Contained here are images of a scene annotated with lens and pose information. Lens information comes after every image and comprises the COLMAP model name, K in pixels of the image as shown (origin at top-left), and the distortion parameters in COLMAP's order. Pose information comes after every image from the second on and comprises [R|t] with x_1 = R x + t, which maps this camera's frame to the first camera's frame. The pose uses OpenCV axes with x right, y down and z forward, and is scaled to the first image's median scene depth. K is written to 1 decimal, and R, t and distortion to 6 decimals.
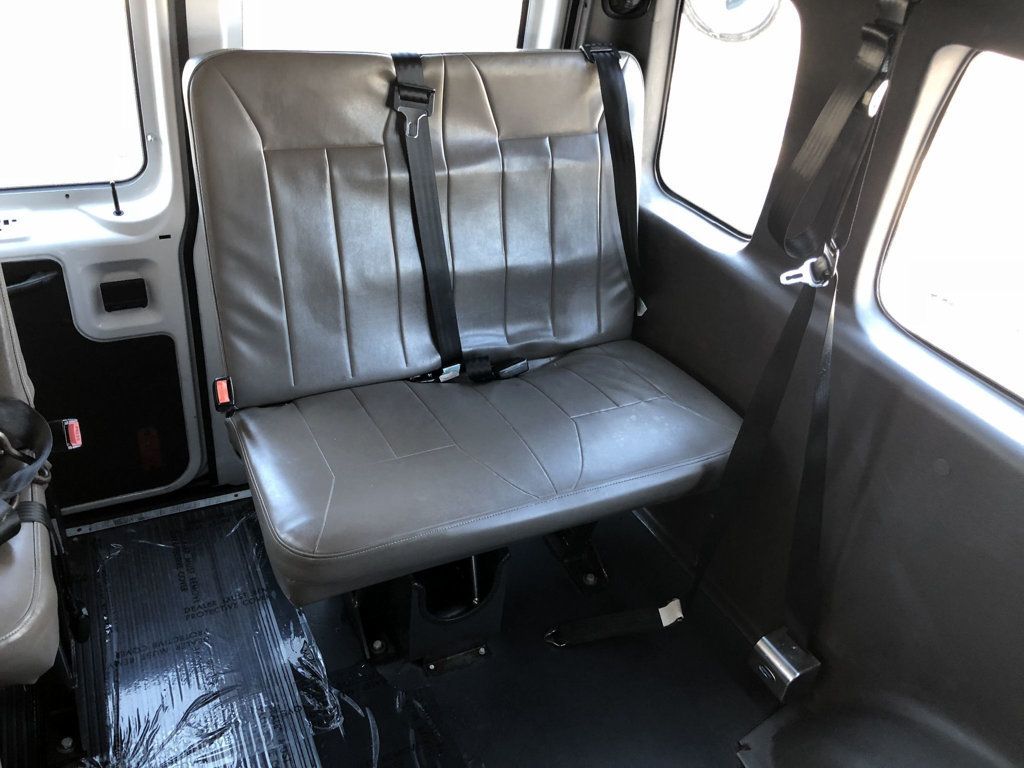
lens RADIAL K [[839.3, 0, 513.2], [0, 839.3, 334.4], [0, 0, 1]] dist [-0.005329, -0.007308]
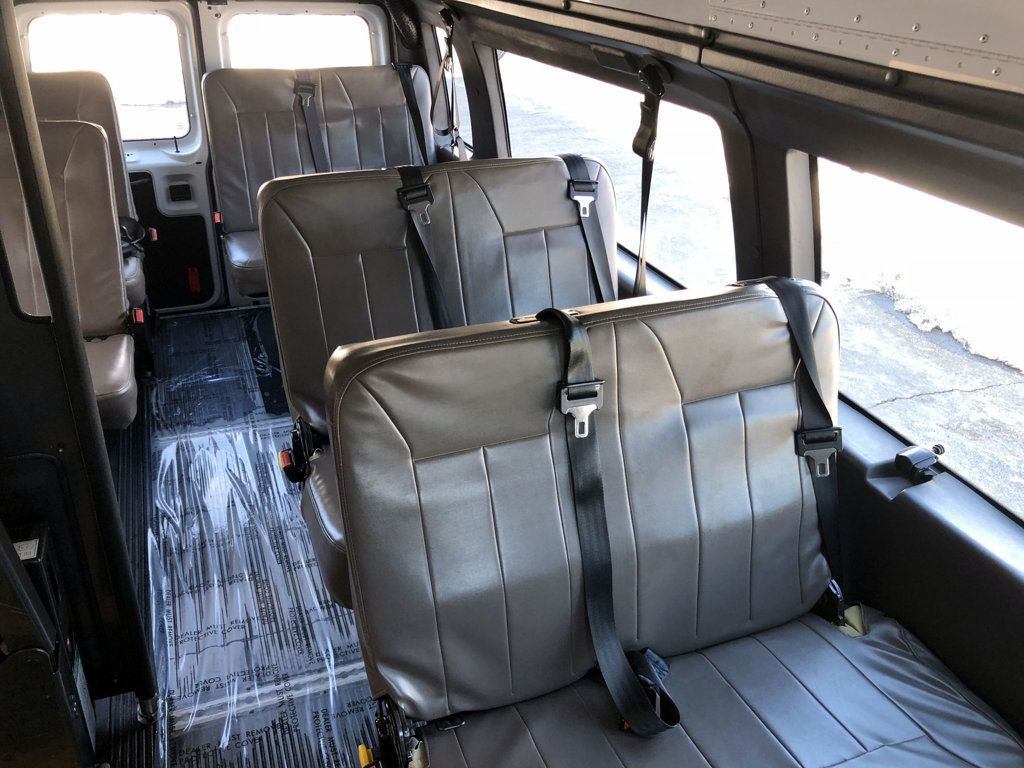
lens RADIAL K [[839.8, 0, 512.0], [0, 839.8, 384.0], [0, 0, 1]] dist [0.000517, 0.001076]
pose [[0.994811, -0.002395, -0.101708, 0.585872], [-0.000780, 0.999514, -0.031164, 0.510006], [0.101734, 0.031081, 0.994326, -1.008088]]
